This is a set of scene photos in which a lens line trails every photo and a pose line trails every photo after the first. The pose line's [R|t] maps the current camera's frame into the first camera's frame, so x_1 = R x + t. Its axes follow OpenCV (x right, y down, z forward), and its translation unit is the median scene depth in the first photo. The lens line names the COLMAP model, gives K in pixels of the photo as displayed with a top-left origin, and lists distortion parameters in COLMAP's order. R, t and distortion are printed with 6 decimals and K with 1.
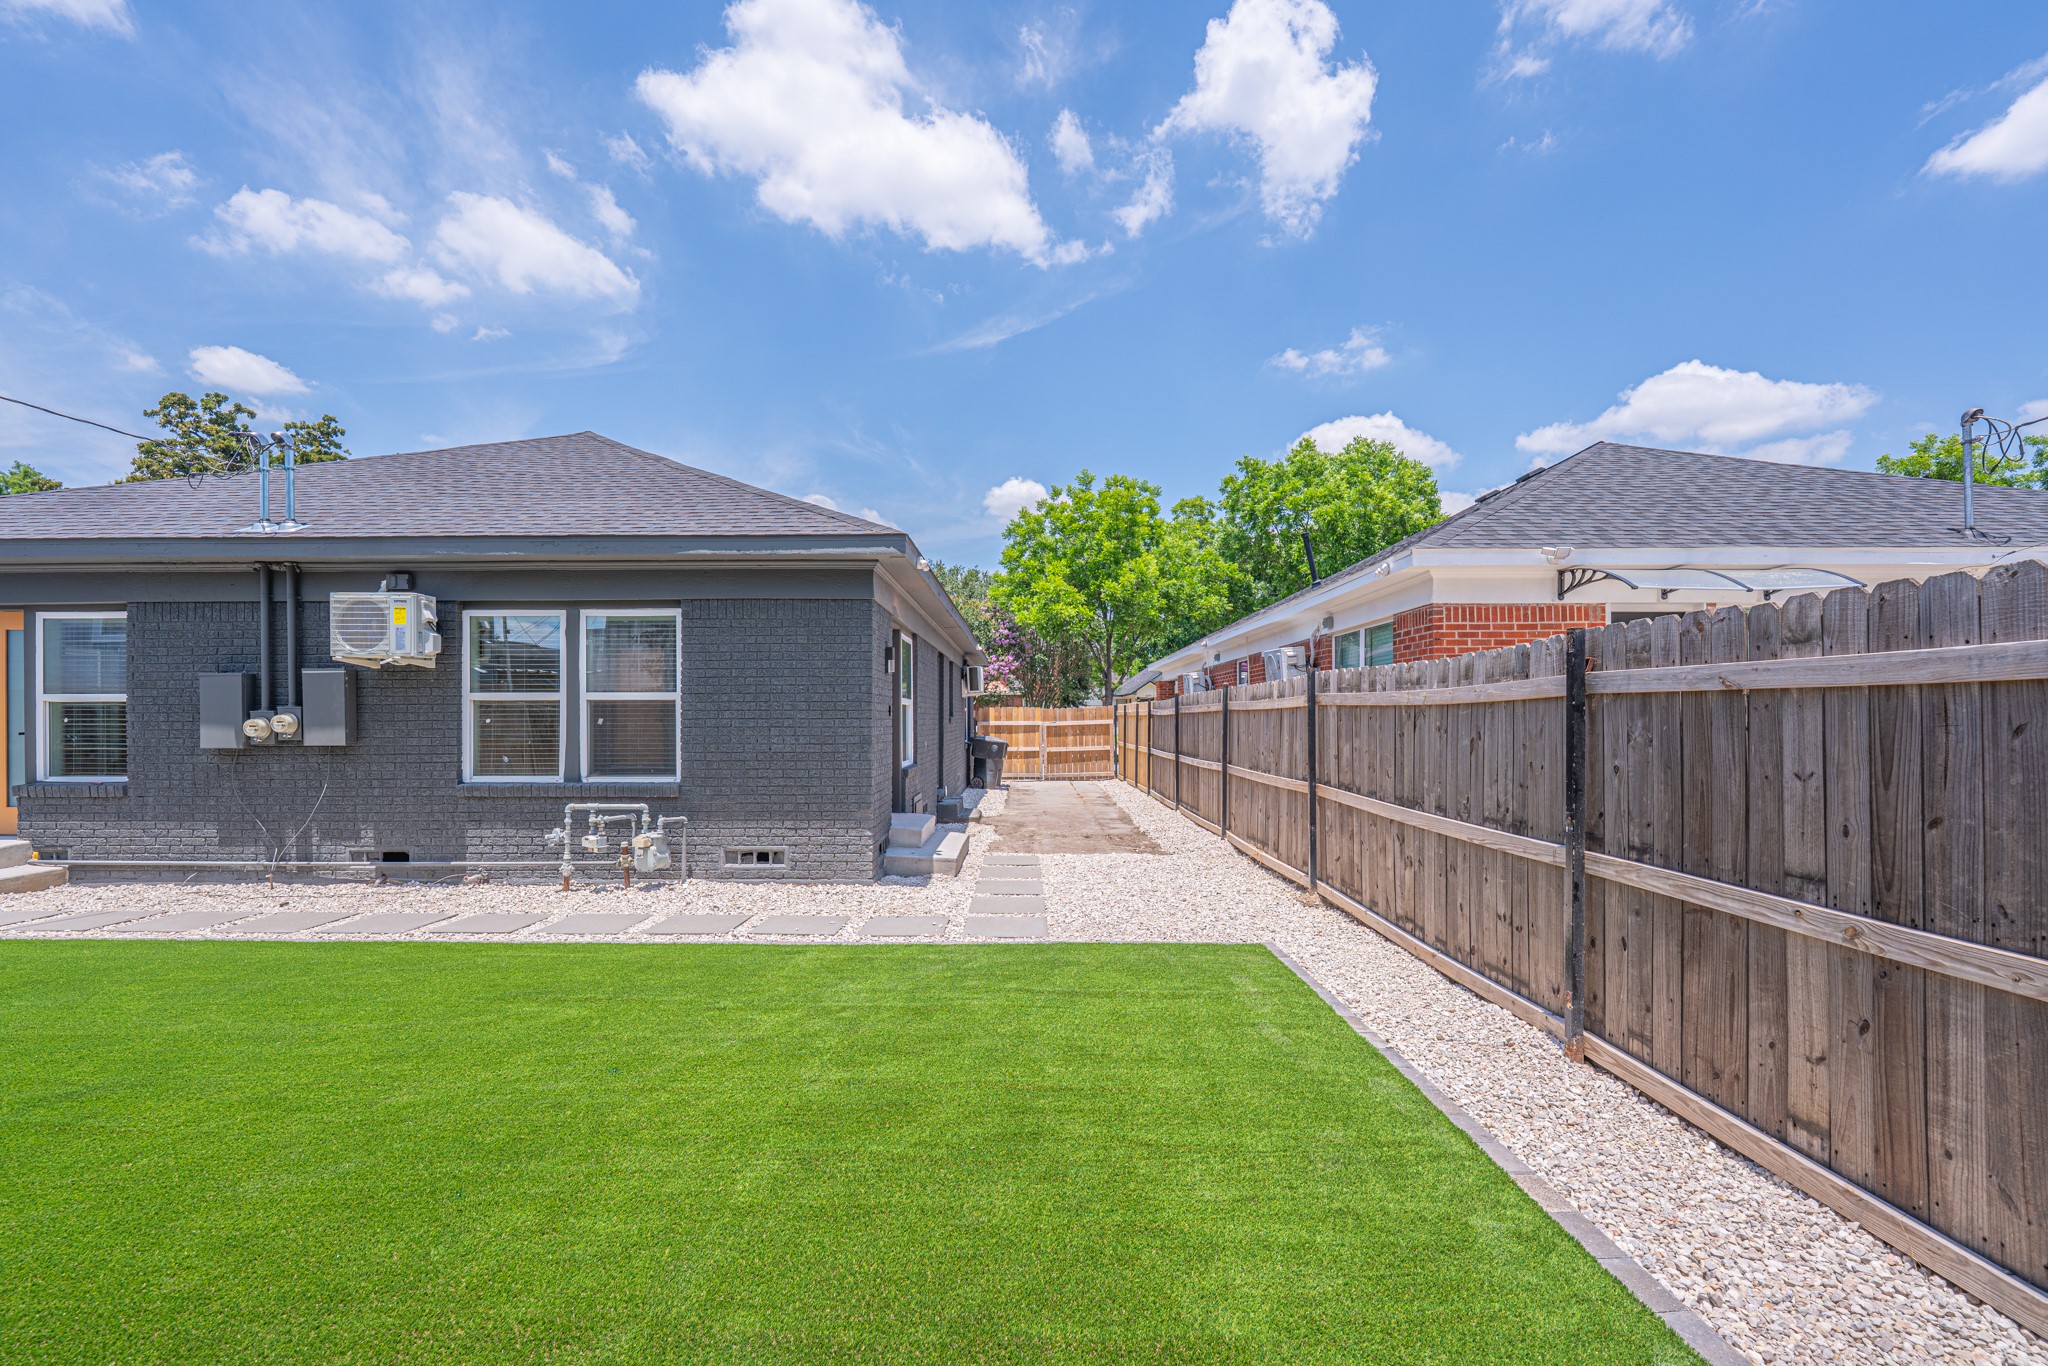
lens RADIAL K [[846.3, 0, 1023.6], [0, 846.3, 722.6], [0, 0, 1]] dist [0.002646, -0.007471]
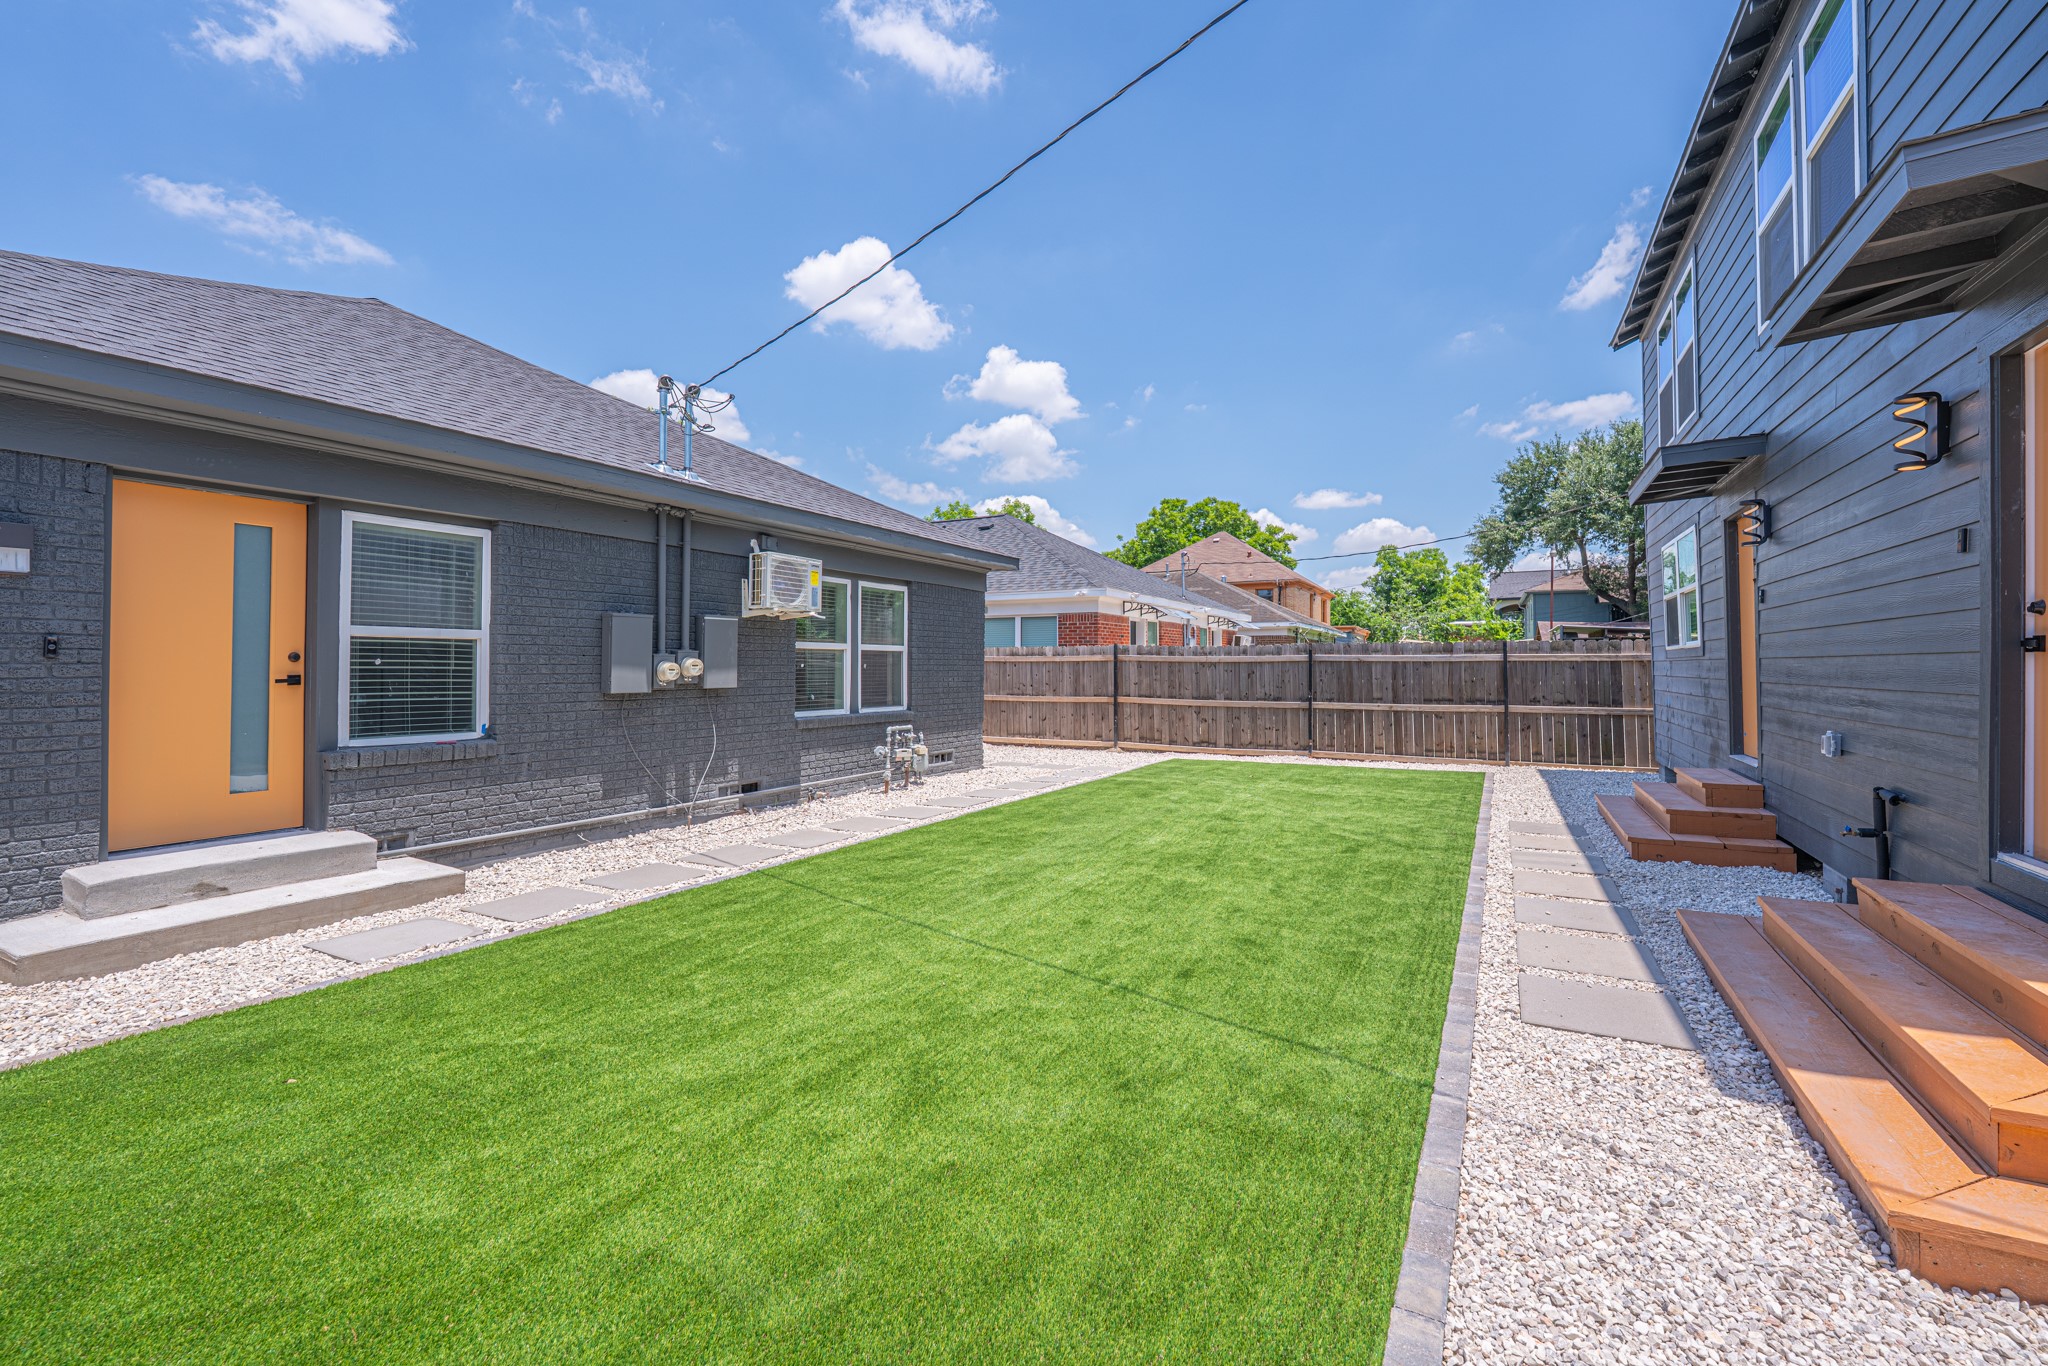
lens RADIAL K [[846.9, 0, 1056.7], [0, 846.9, 657.3], [0, 0, 1]] dist [-0.000718, -0.005829]
pose [[0.458299, 0.014147, 0.888686, -1.559576], [0.000095, 0.999873, -0.015966, 0.005615], [-0.888798, 0.007402, 0.458239, 0.133636]]
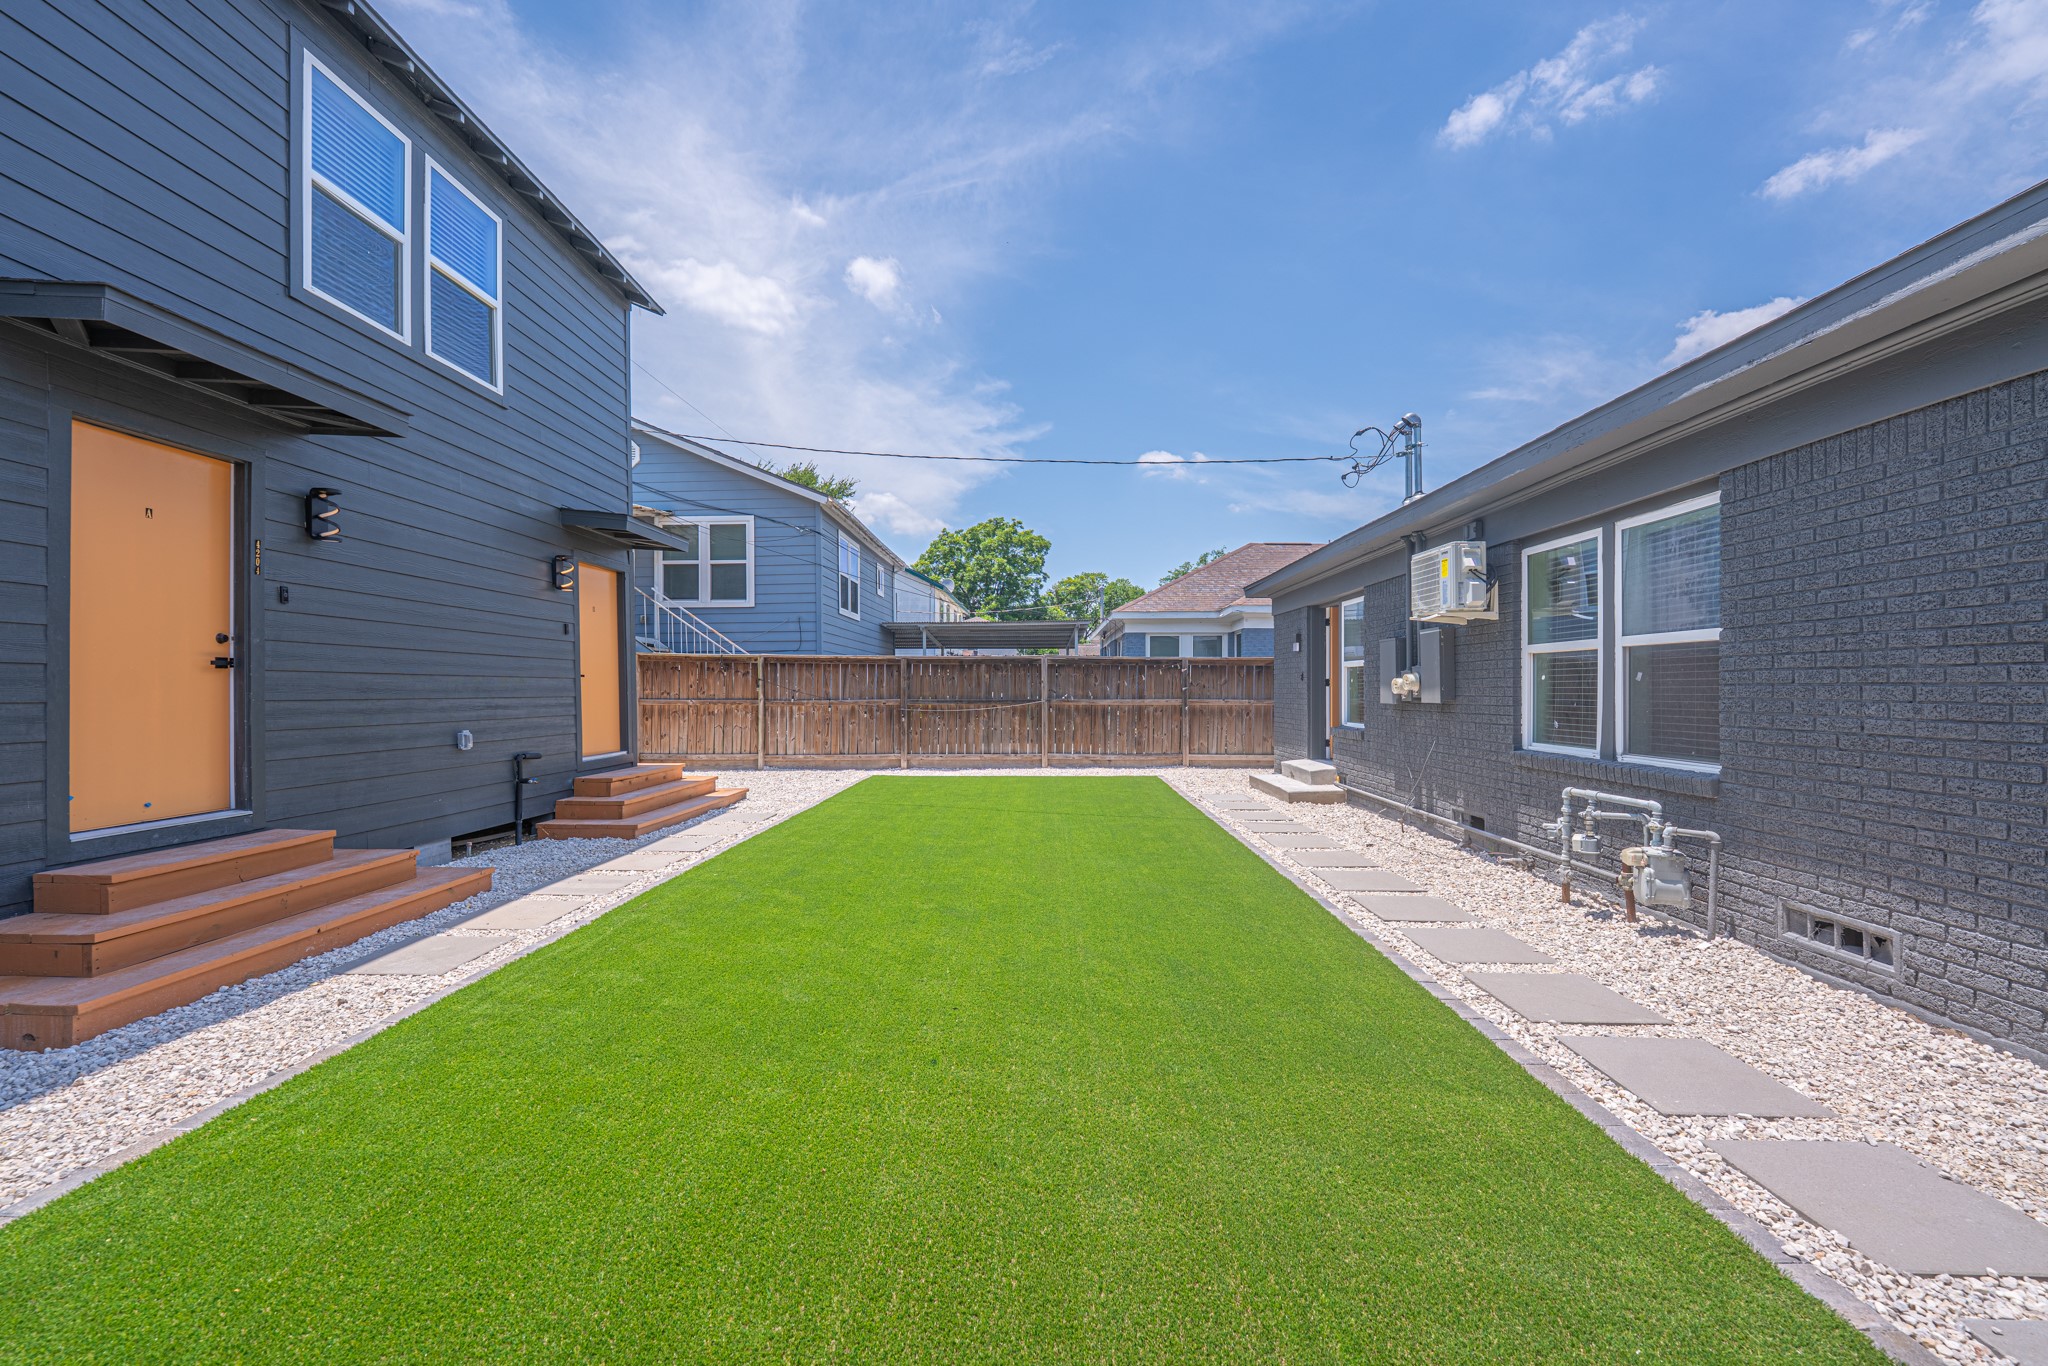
lens RADIAL K [[829.0, 0, 1022.9], [0, 829.0, 690.0], [0, 0, 1]] dist [-0.009662, -0.000529]
pose [[-0.021734, 0.004526, -0.999754, 0.197059], [0.000417, 0.999990, 0.004518, 0.006354], [0.999764, -0.000318, -0.021736, 0.513668]]
